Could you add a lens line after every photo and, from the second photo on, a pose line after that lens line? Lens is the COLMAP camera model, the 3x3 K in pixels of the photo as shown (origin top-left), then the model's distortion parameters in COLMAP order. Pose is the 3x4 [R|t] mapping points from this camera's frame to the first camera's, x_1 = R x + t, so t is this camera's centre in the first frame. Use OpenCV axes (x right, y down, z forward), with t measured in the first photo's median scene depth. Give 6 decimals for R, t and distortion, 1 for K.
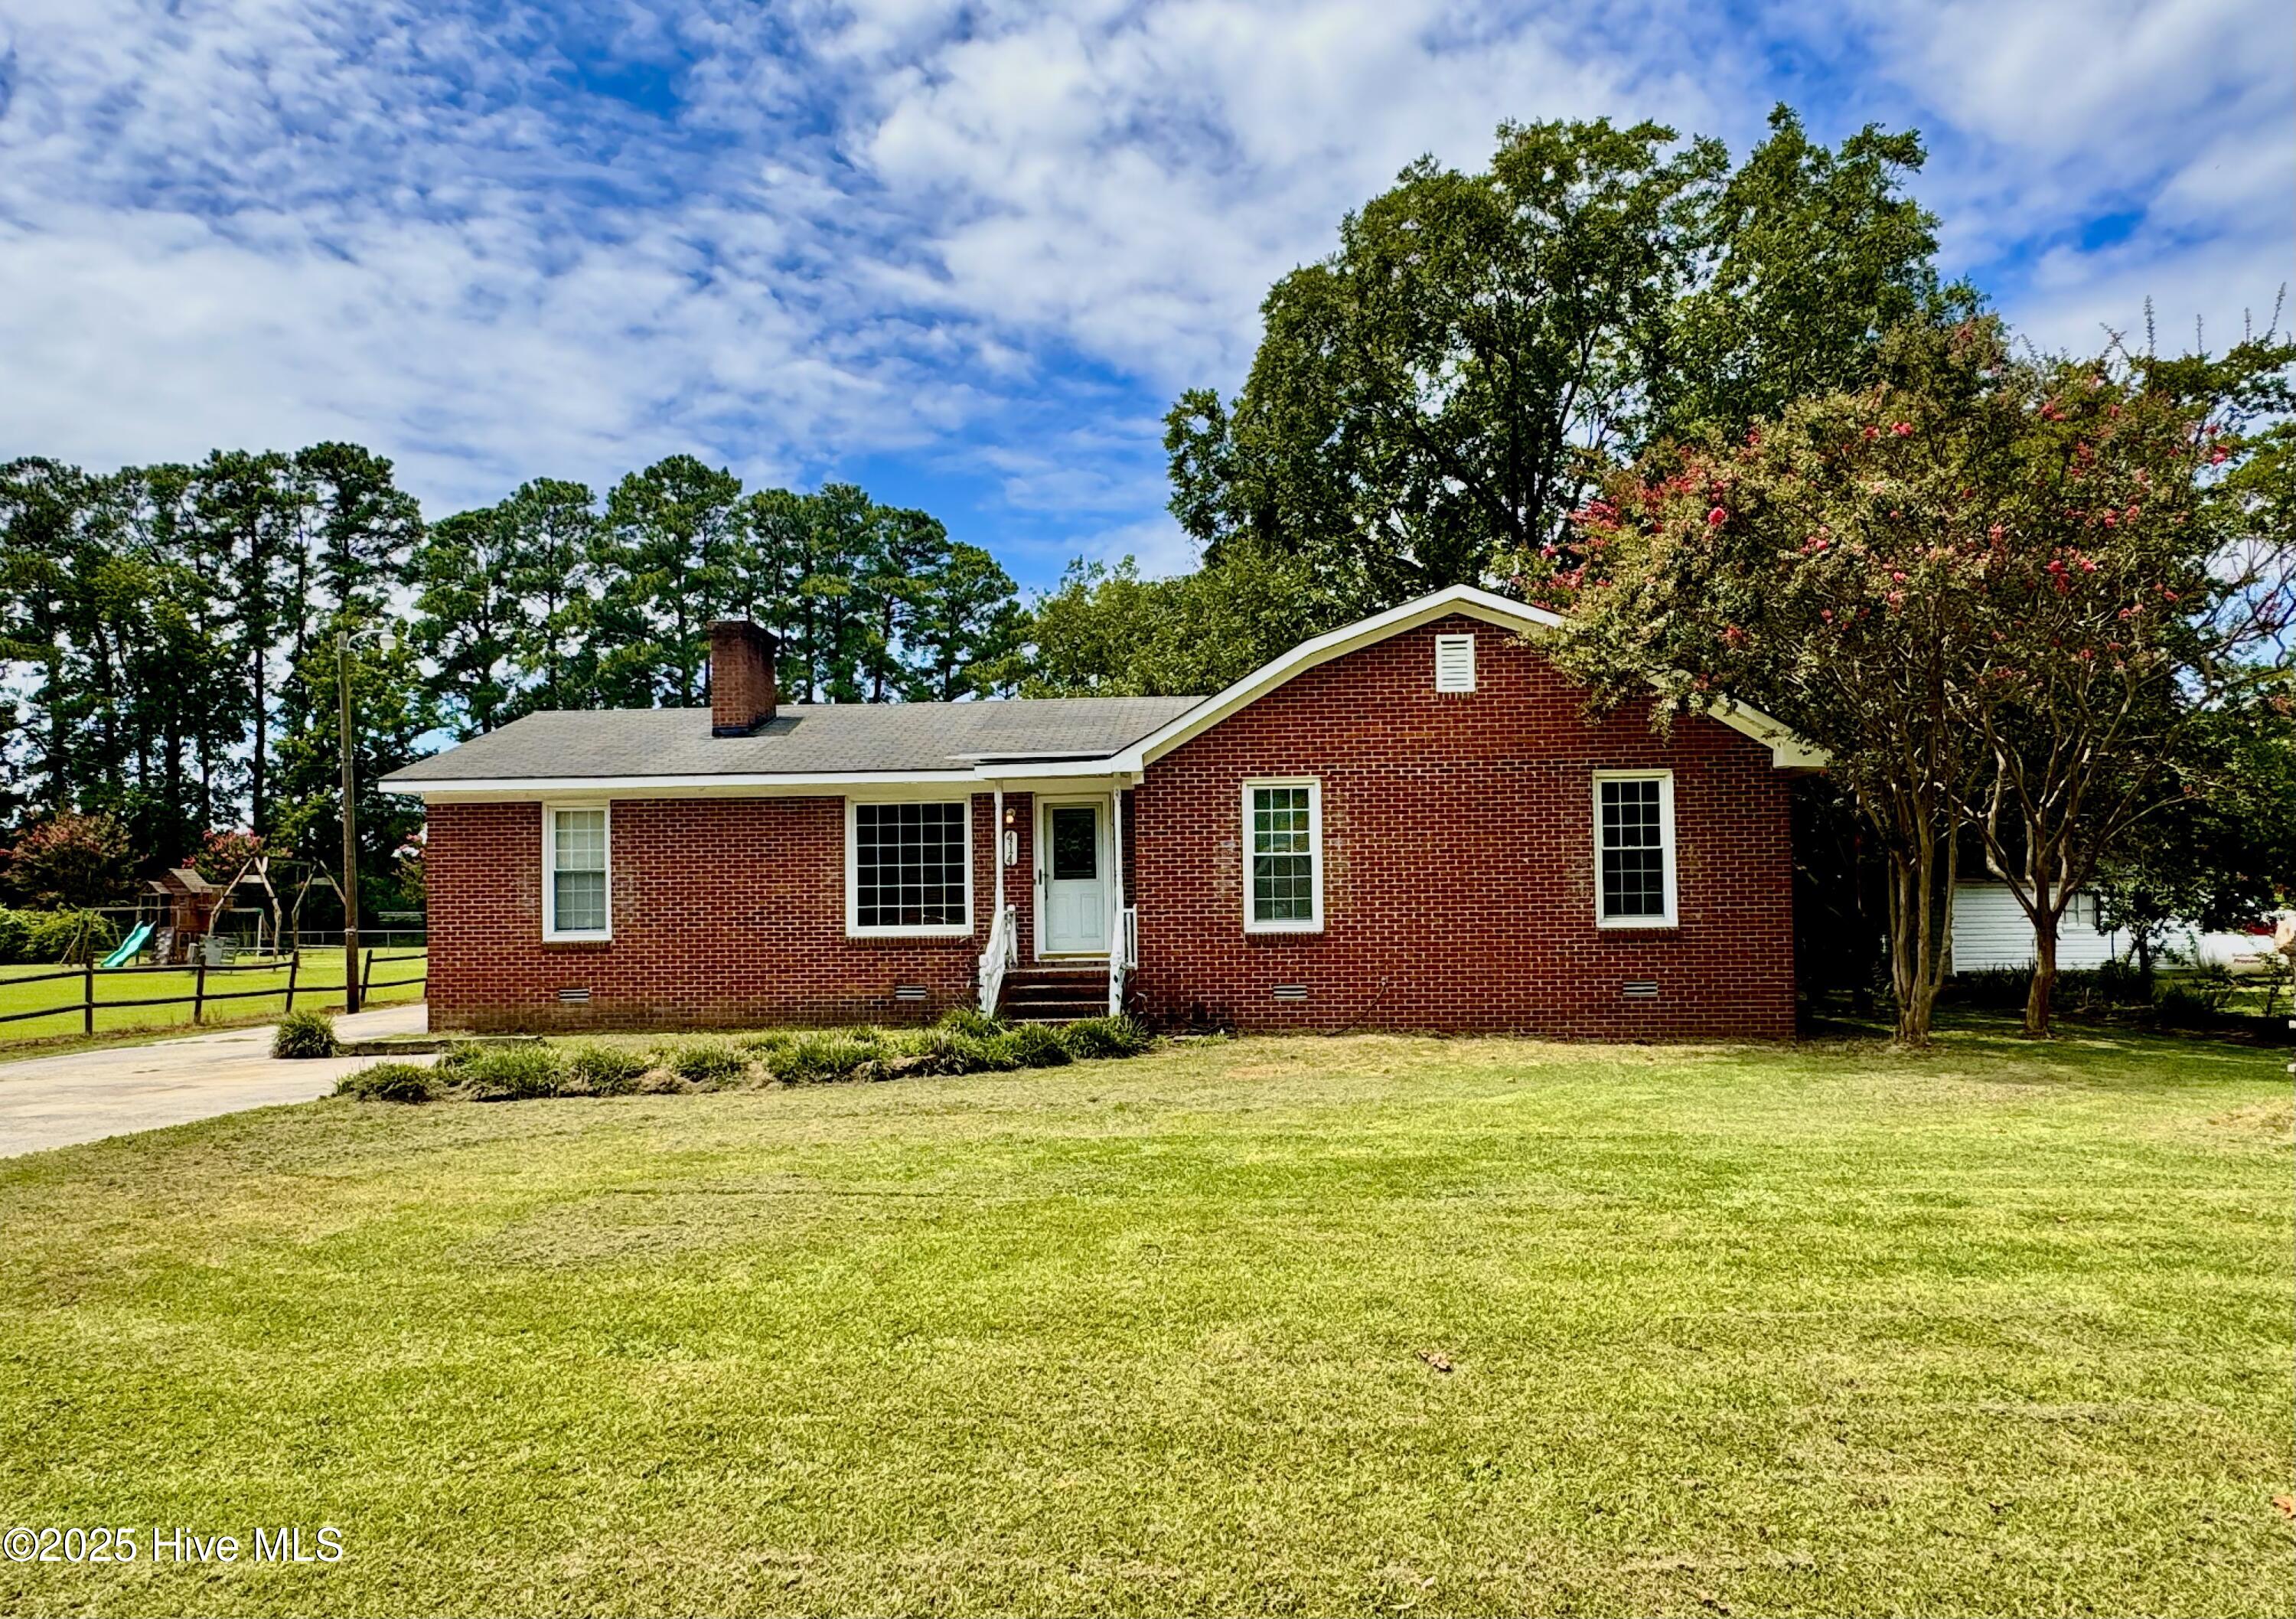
lens RADIAL K [[1490.8, 0, 1185.4], [0, 1490.8, 802.1], [0, 0, 1]] dist [-0.009800, 0.003676]
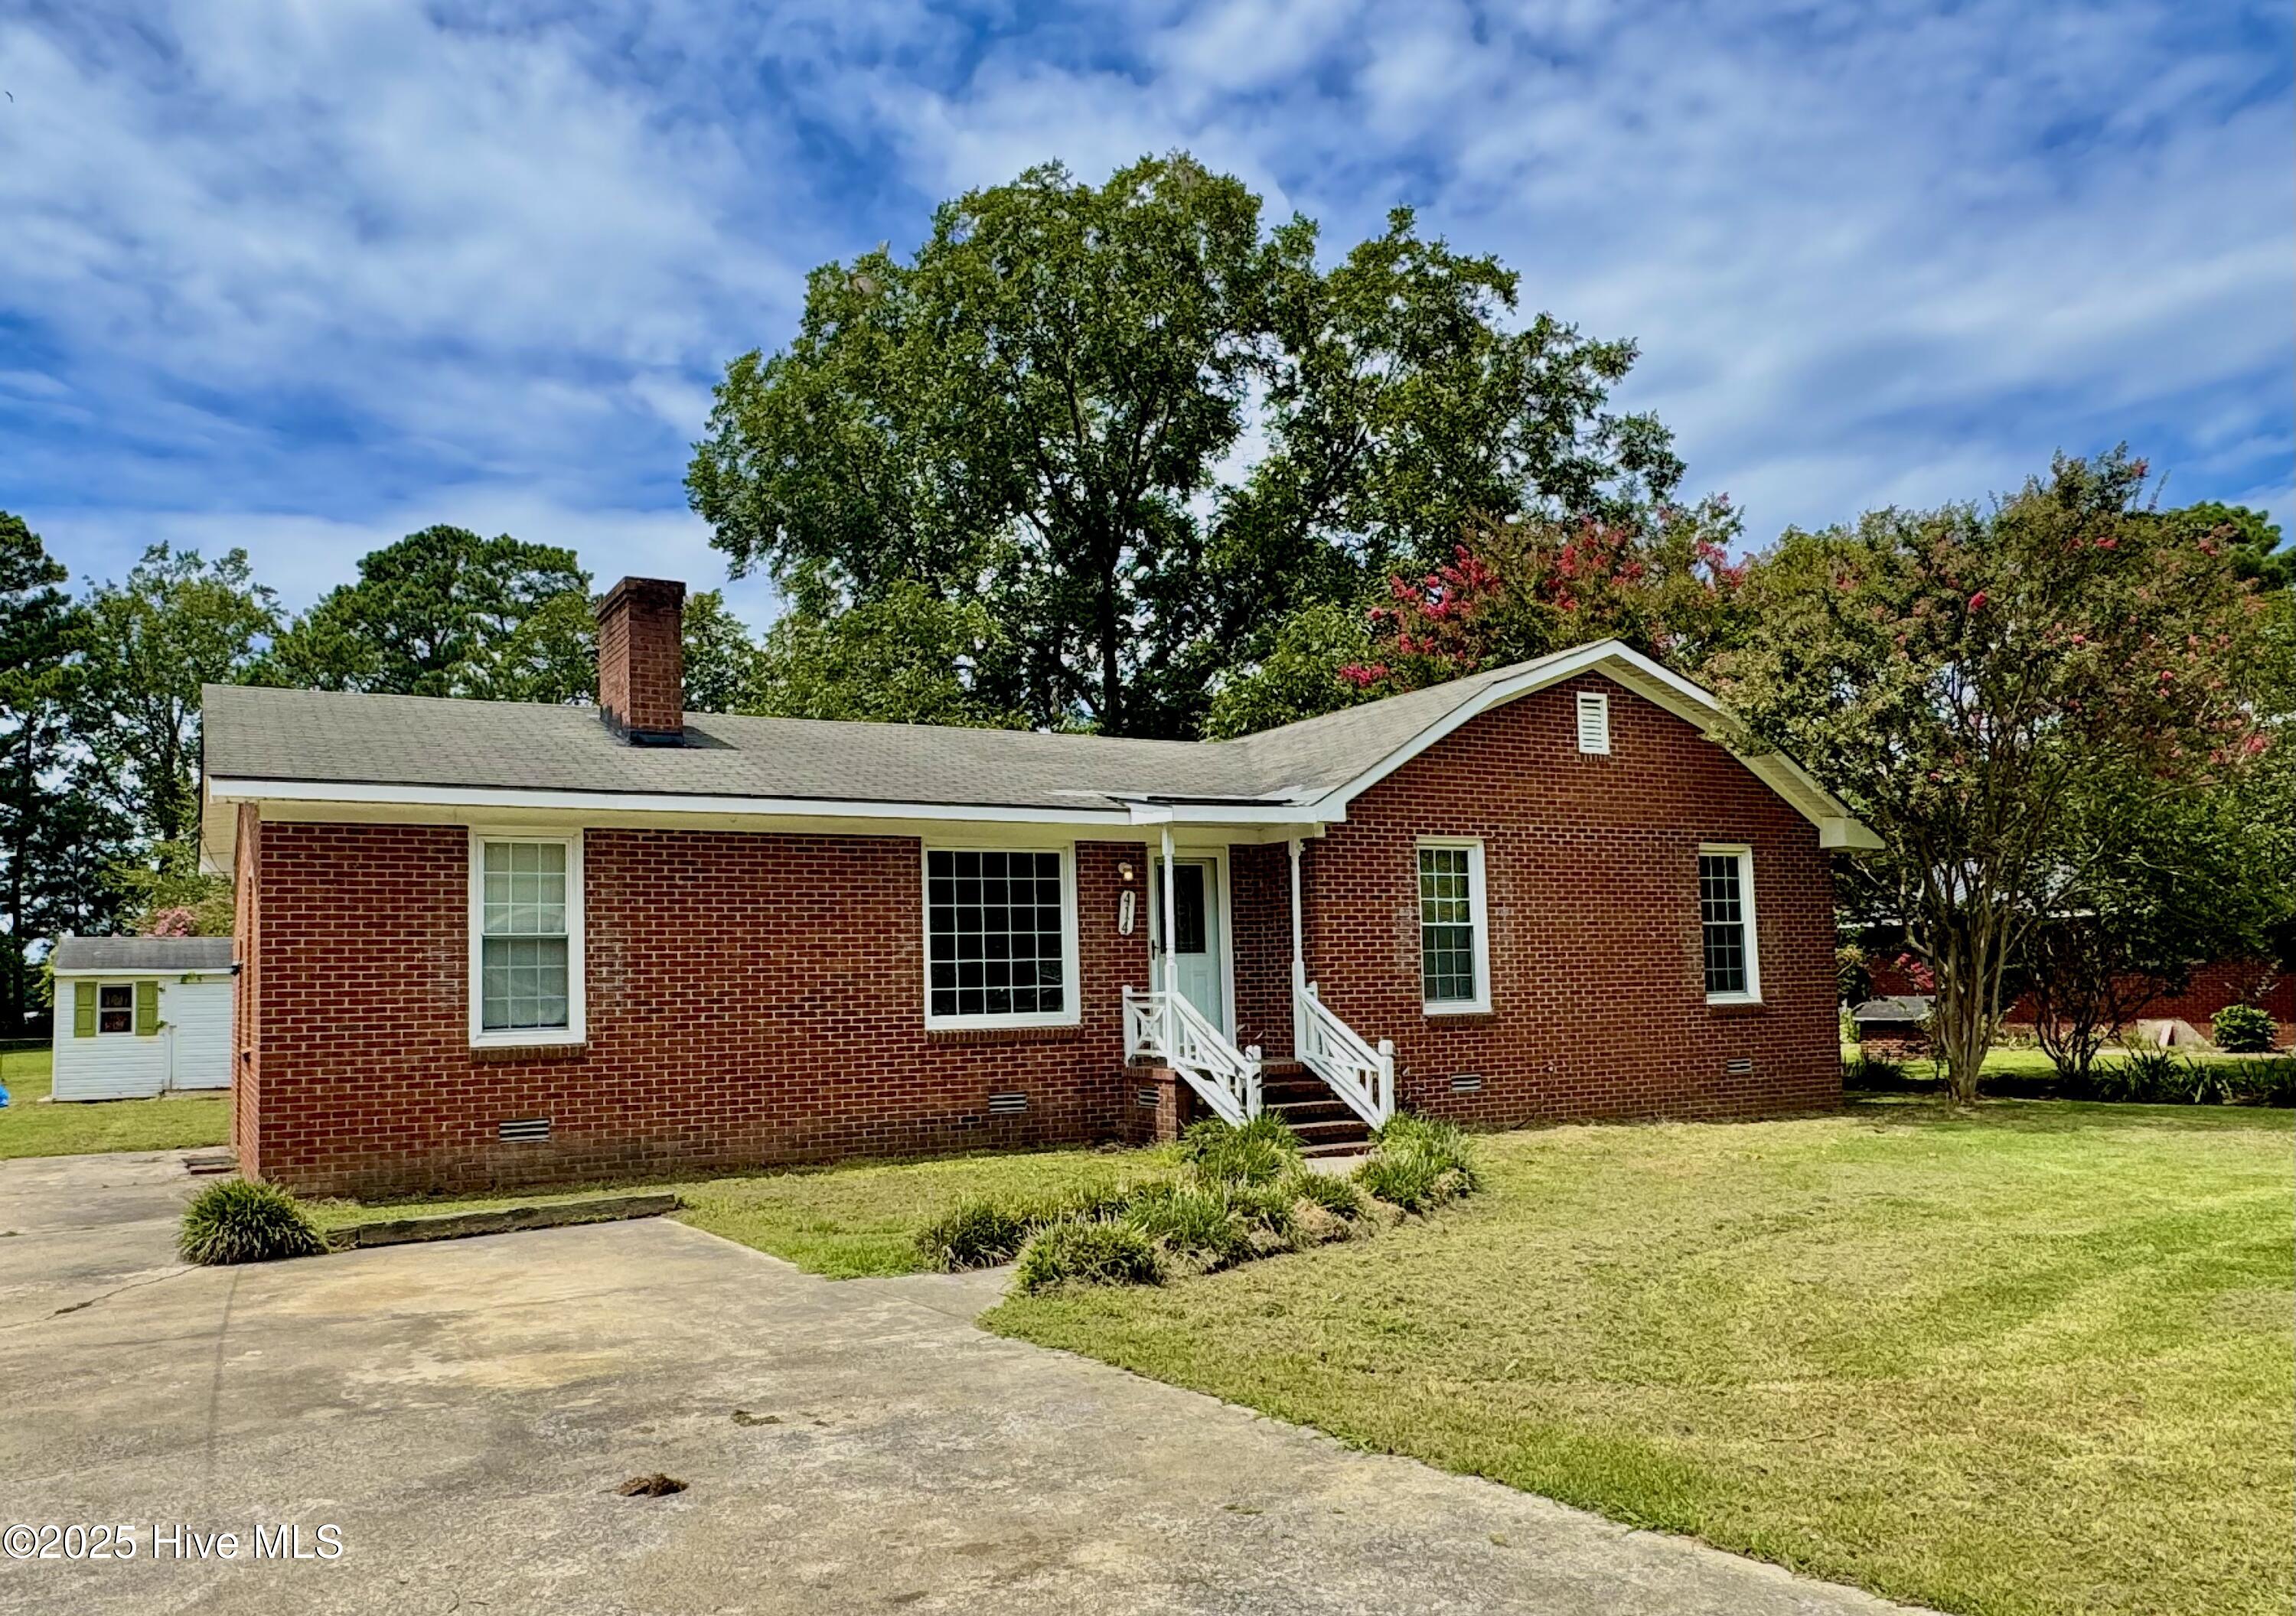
lens RADIAL K [[1728.3, 0, 1148.0], [0, 1728.3, 808.0], [0, 0, 1]] dist [0.006881, 0.000047]
pose [[0.835952, 0.053288, 0.546209, -0.594280], [-0.021709, 0.997707, -0.064112, 0.033263], [-0.548373, 0.041737, 0.835192, 0.226846]]
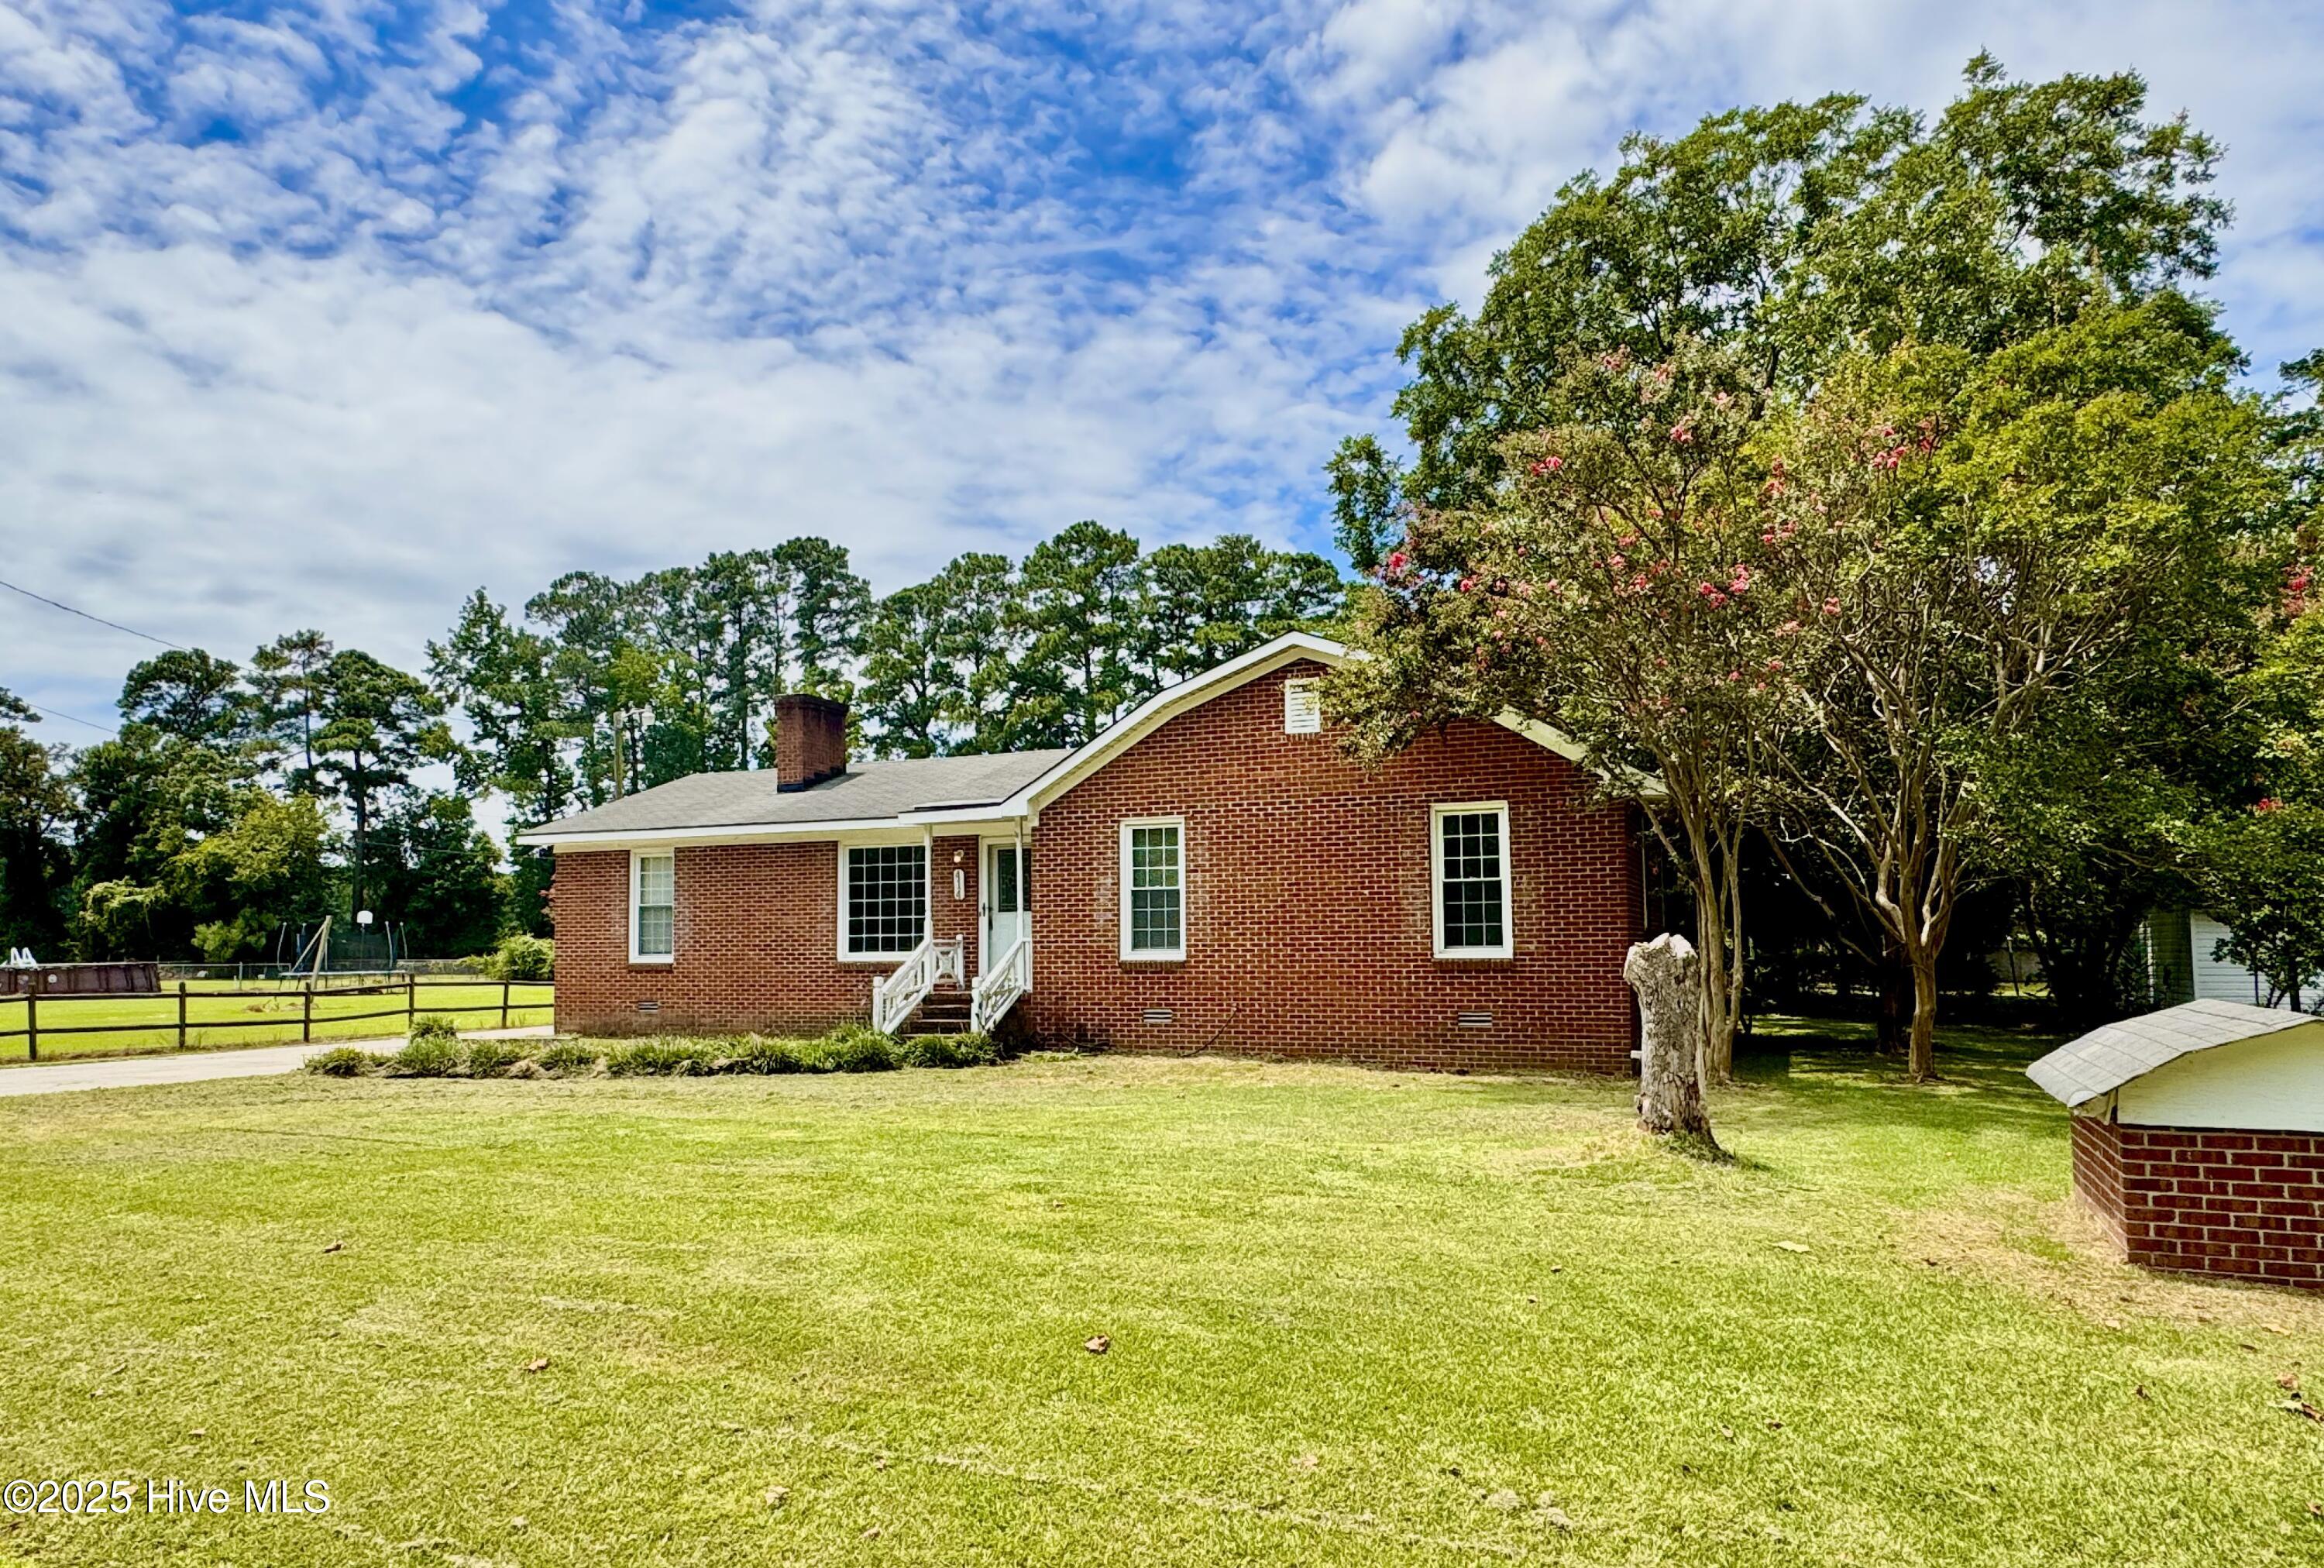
lens RADIAL K [[1504.0, 0, 1162.0], [0, 1504.0, 784.0], [0, 0, 1]] dist [0.000158, 0.002088]
pose [[0.940468, -0.030637, -0.338498, 0.410980], [0.019112, 0.999120, -0.037330, 0.000029], [0.339344, 0.028638, 0.940226, -0.029635]]
